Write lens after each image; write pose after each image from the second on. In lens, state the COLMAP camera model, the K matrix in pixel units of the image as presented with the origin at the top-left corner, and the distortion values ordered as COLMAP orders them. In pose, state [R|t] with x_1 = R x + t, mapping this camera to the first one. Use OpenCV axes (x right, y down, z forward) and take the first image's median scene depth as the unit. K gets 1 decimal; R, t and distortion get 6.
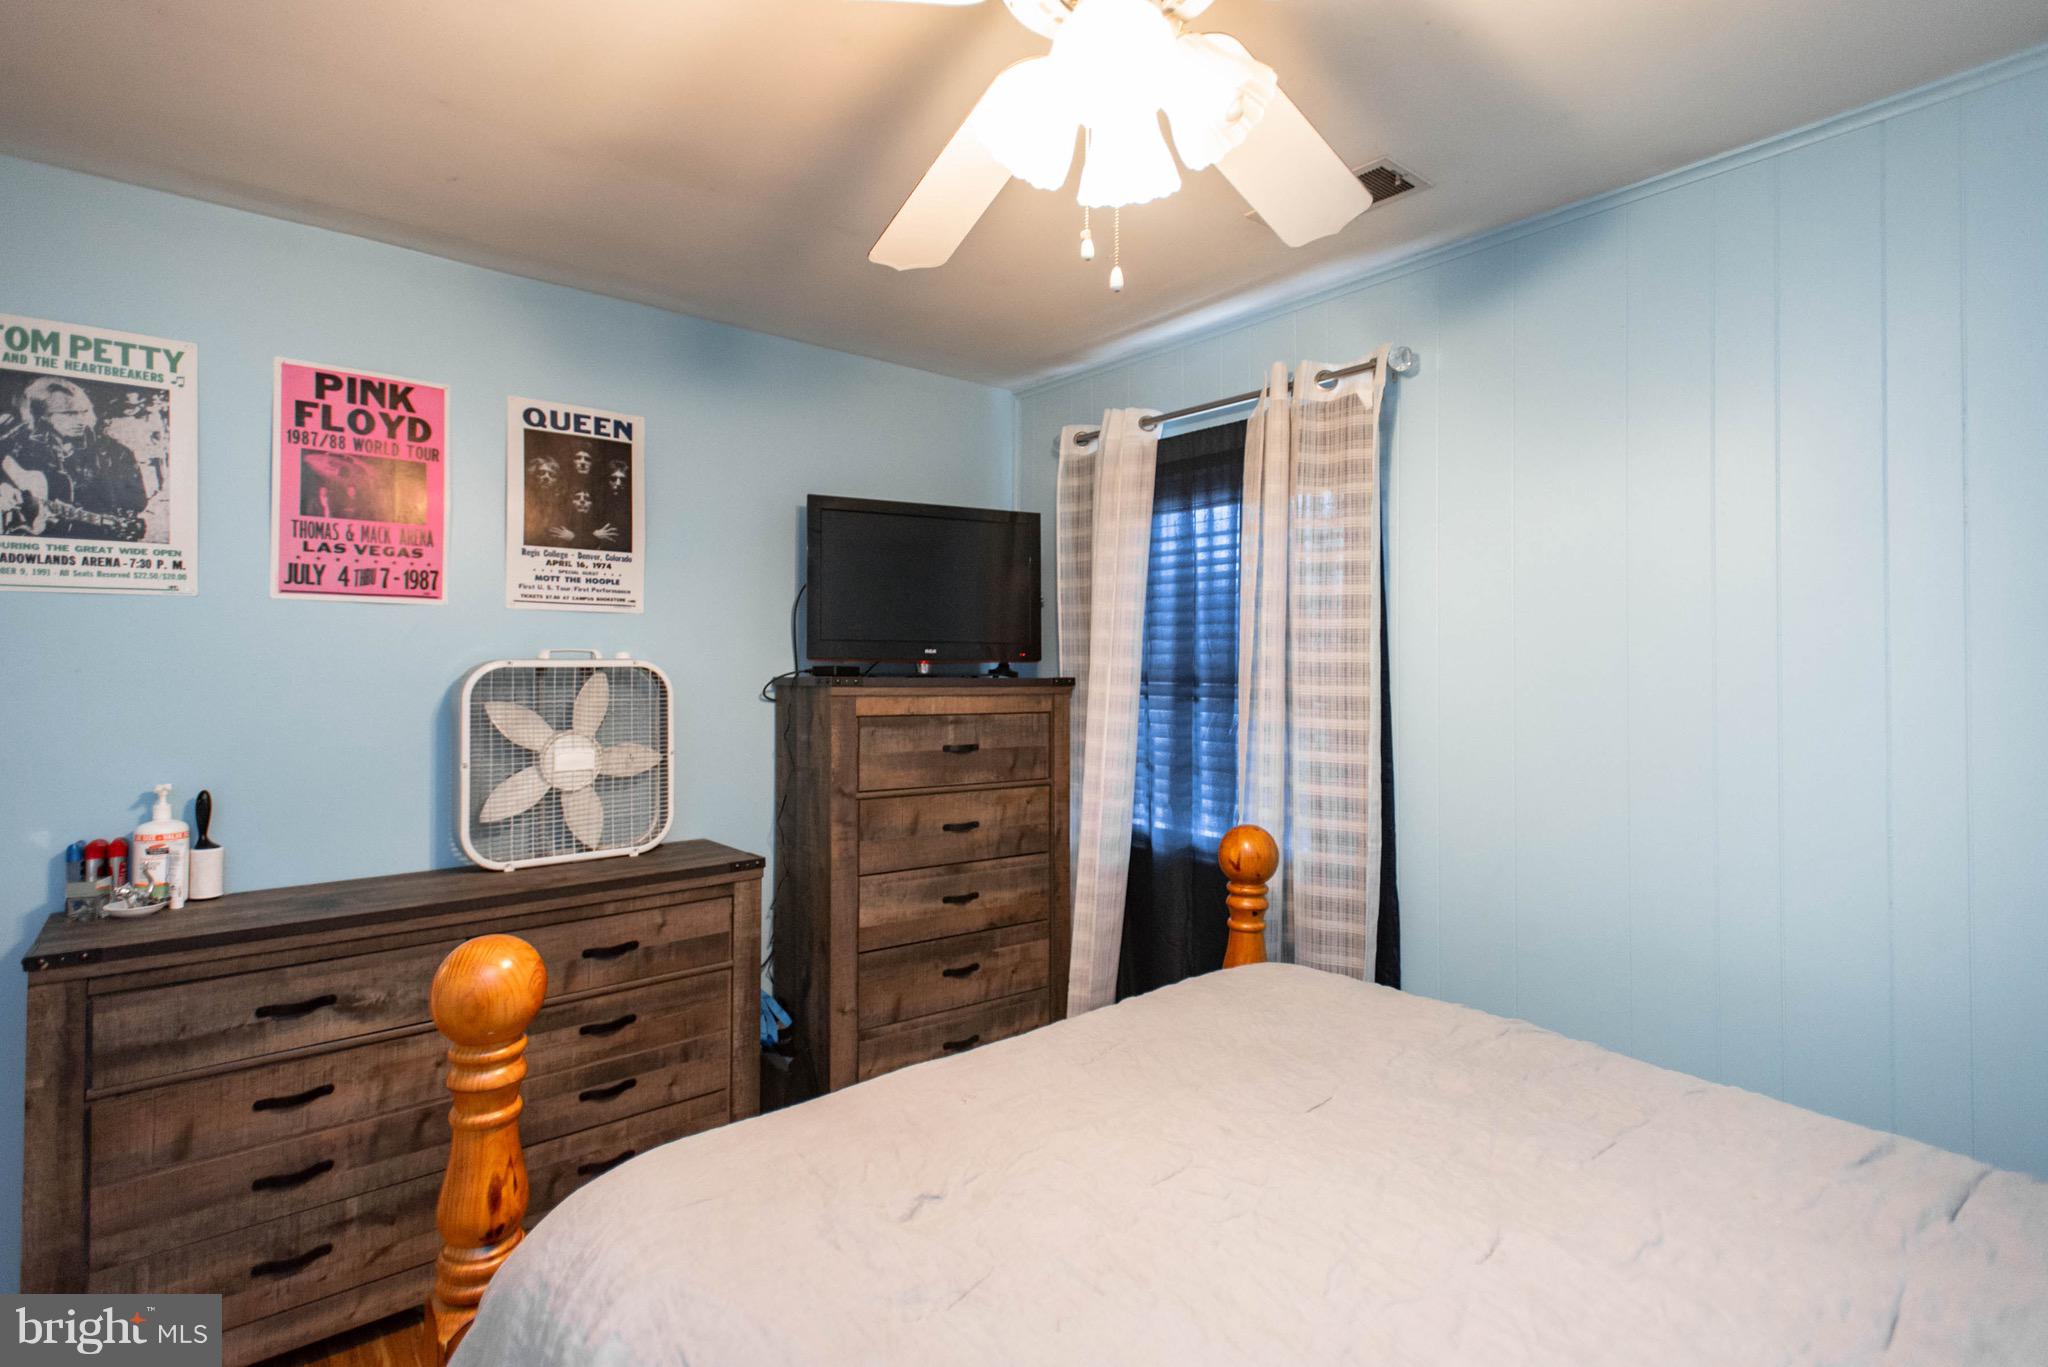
lens RADIAL K [[980.1, 0, 1020.6], [0, 980.1, 645.1], [0, 0, 1]] dist [0.016338, -0.009621]
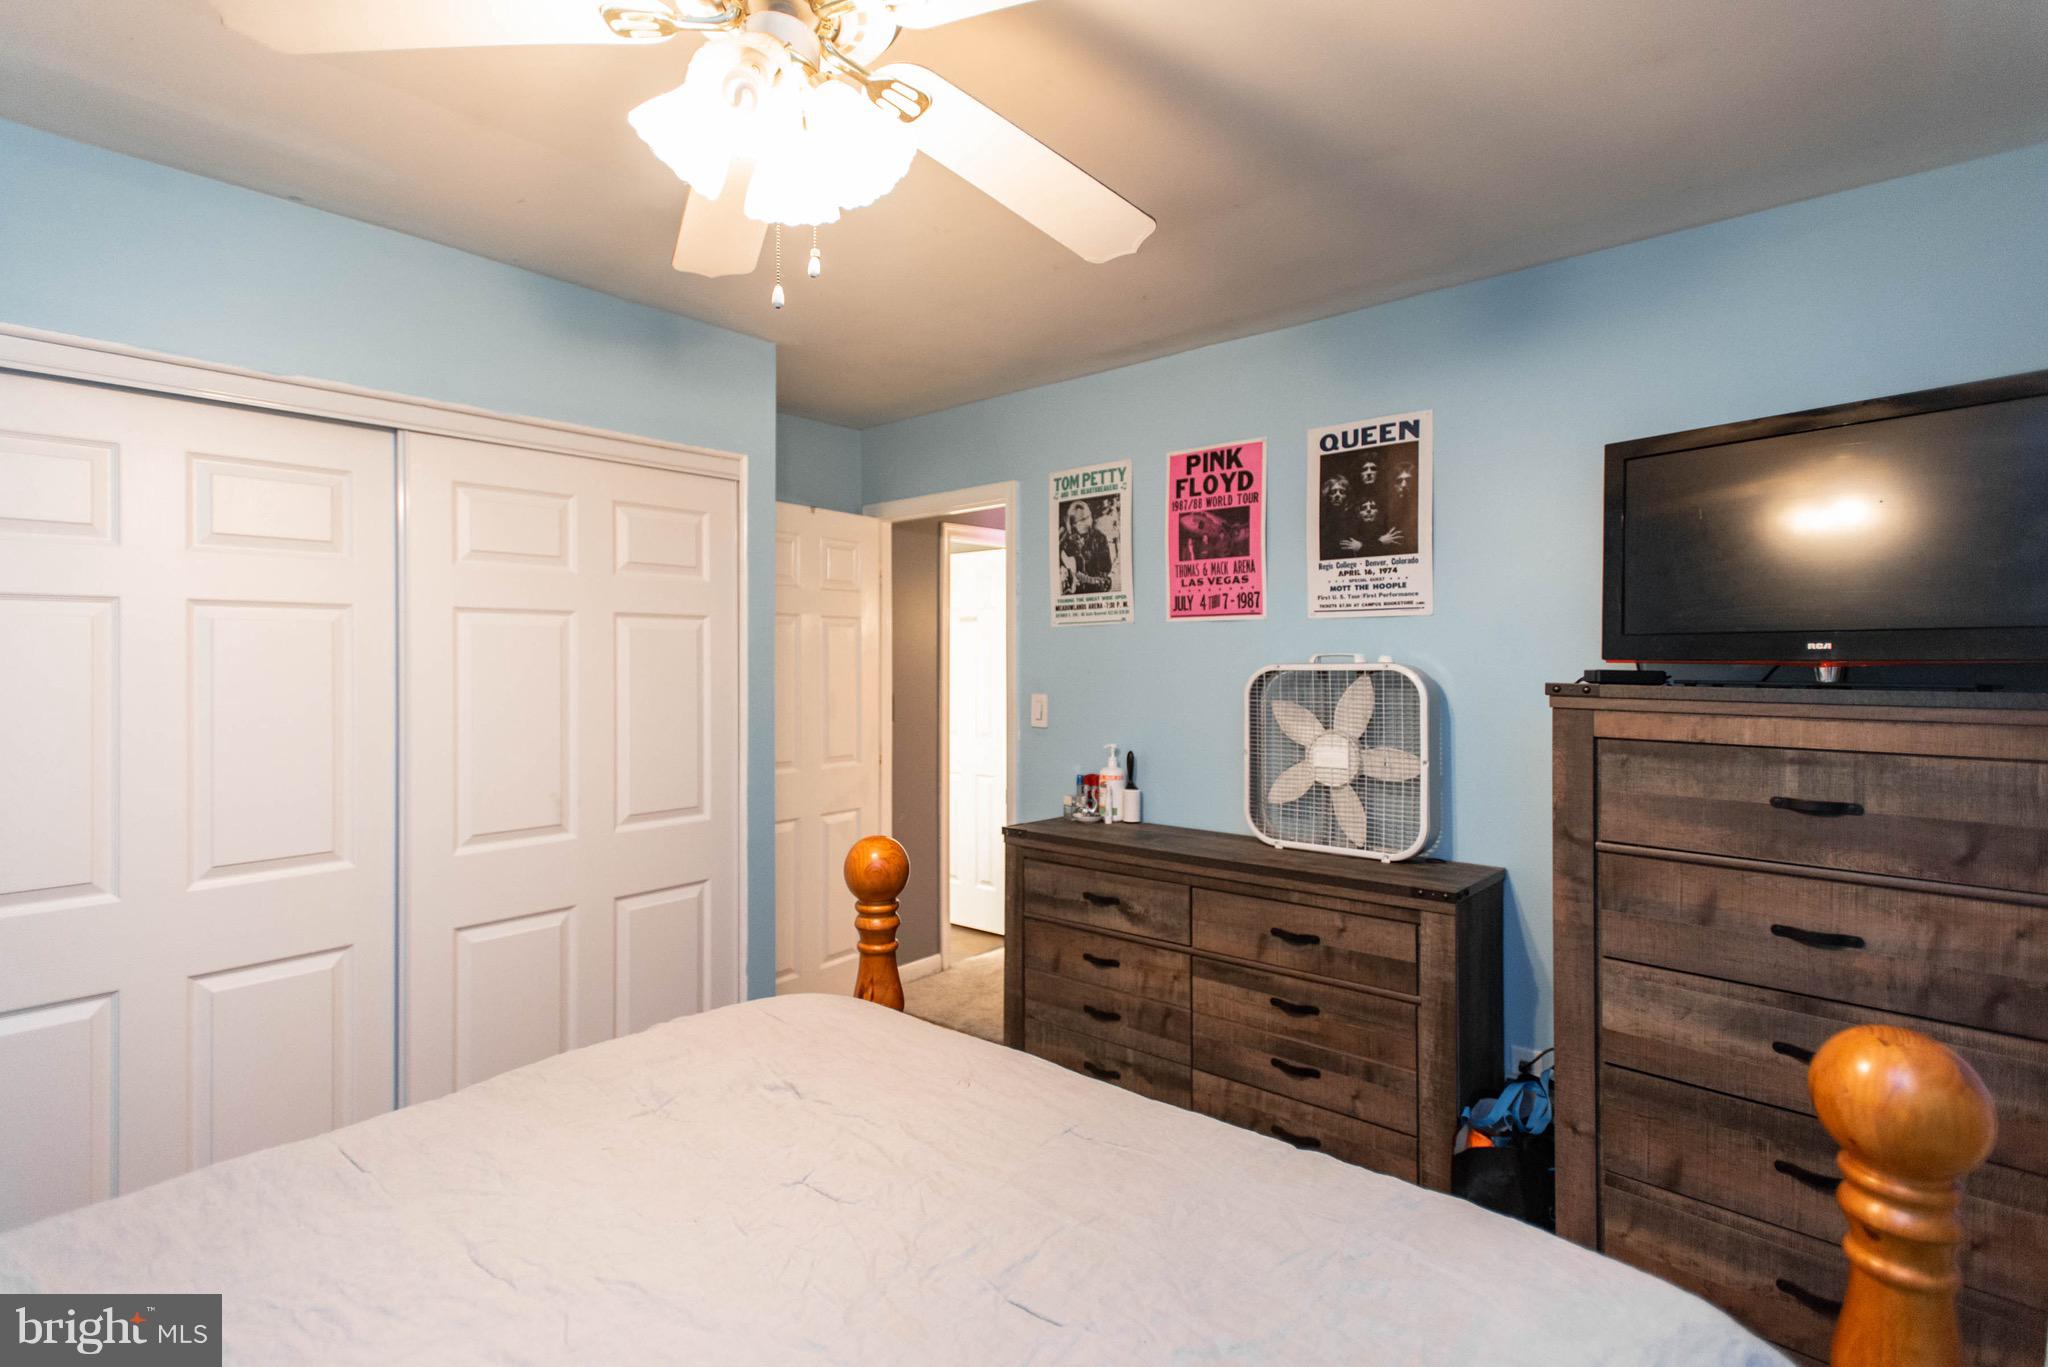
lens RADIAL K [[969.5, 0, 1030.7], [0, 969.5, 656.5], [0, 0, 1]] dist [0.018566, -0.008129]
pose [[0.170333, -0.017904, -0.985224, 0.572559], [0.013719, 0.999781, -0.015797, 0.021147], [0.985291, -0.010825, 0.170541, 0.544695]]
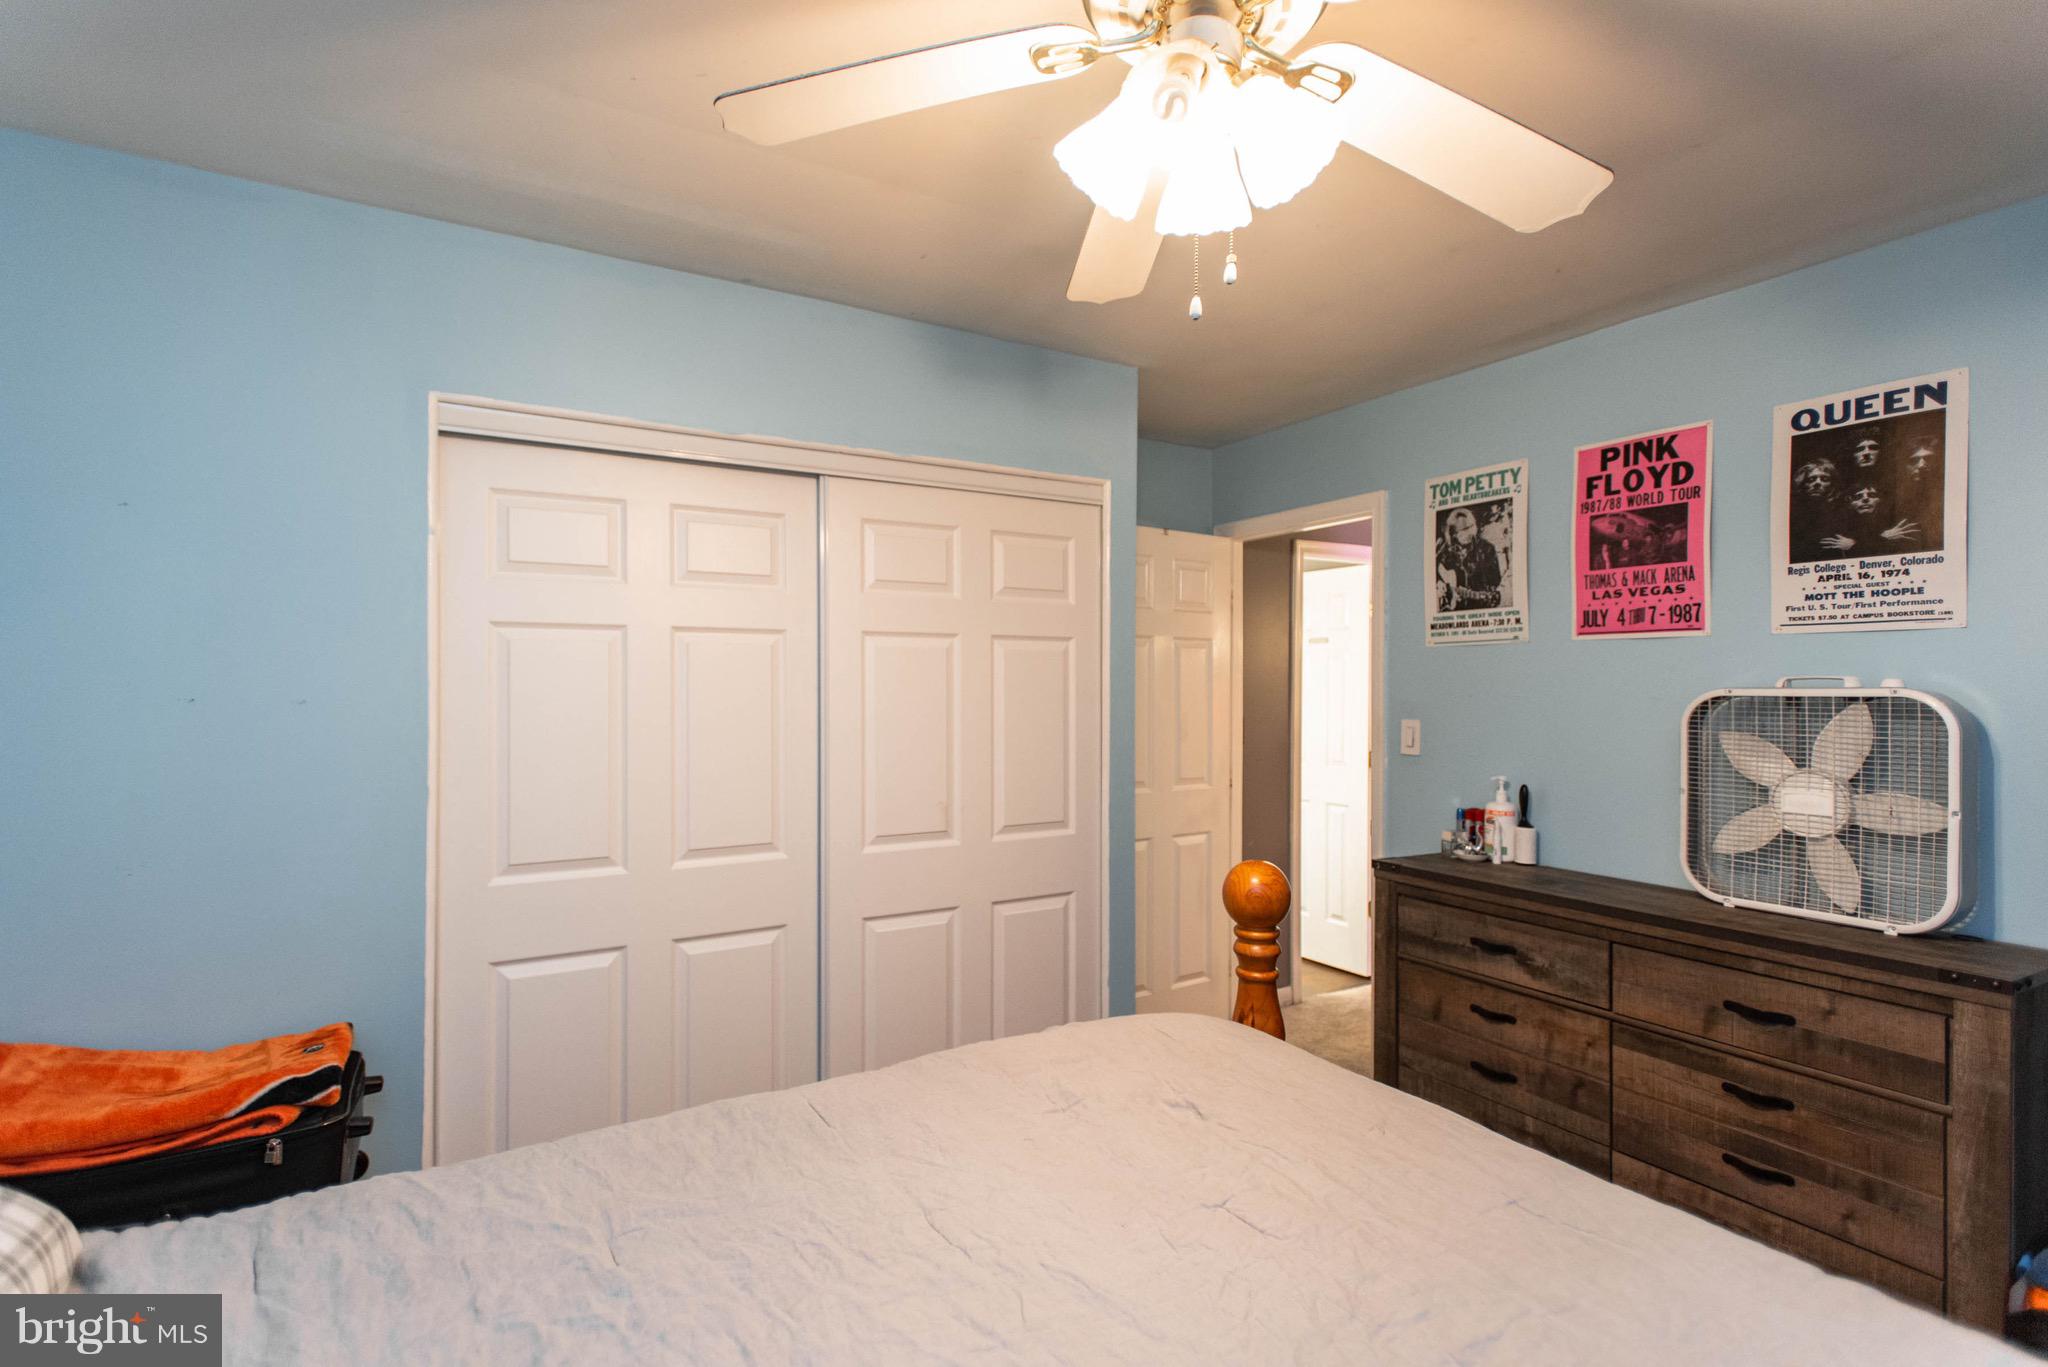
lens RADIAL K [[969.7, 0, 1031.4], [0, 969.7, 691.0], [0, 0, 1]] dist [0.019637, -0.009277]
pose [[-0.151125, -0.008002, -0.988482, 0.557006], [0.002362, 0.999961, -0.008457, 0.025328], [0.988512, -0.003613, -0.151100, 0.486593]]
